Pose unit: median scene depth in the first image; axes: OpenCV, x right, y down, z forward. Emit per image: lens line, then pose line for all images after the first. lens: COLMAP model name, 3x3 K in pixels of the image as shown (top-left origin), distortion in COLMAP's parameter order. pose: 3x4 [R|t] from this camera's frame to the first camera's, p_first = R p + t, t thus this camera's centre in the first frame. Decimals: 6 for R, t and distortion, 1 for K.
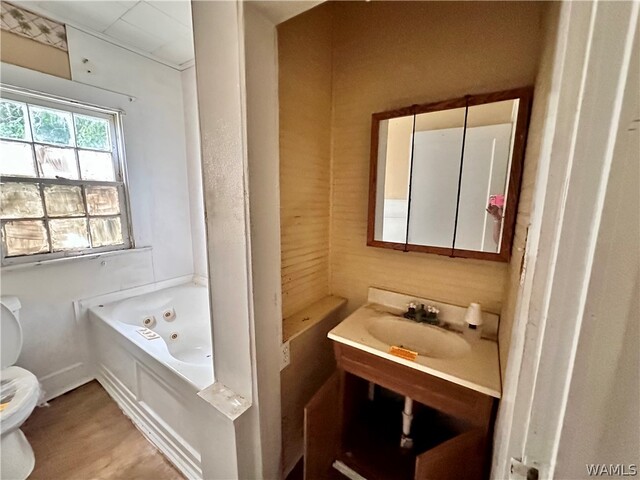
lens RADIAL K [[255.6, 0, 318.9], [0, 255.6, 240.1], [0, 0, 1]] dist [-0.001671, 0.000161]
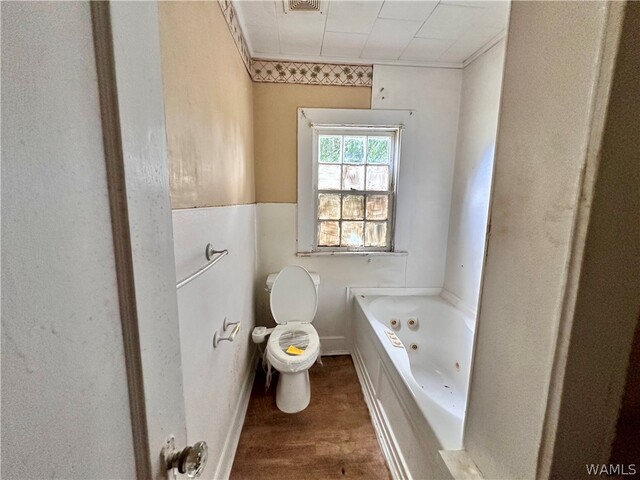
lens RADIAL K [[255.6, 0, 318.9], [0, 255.6, 240.1], [0, 0, 1]] dist [-0.001671, 0.000161]
pose [[0.614438, 0.112328, -0.780928, -0.091432], [-0.135316, 0.990150, 0.035956, -0.015263], [0.777274, 0.083579, 0.623586, 0.091079]]
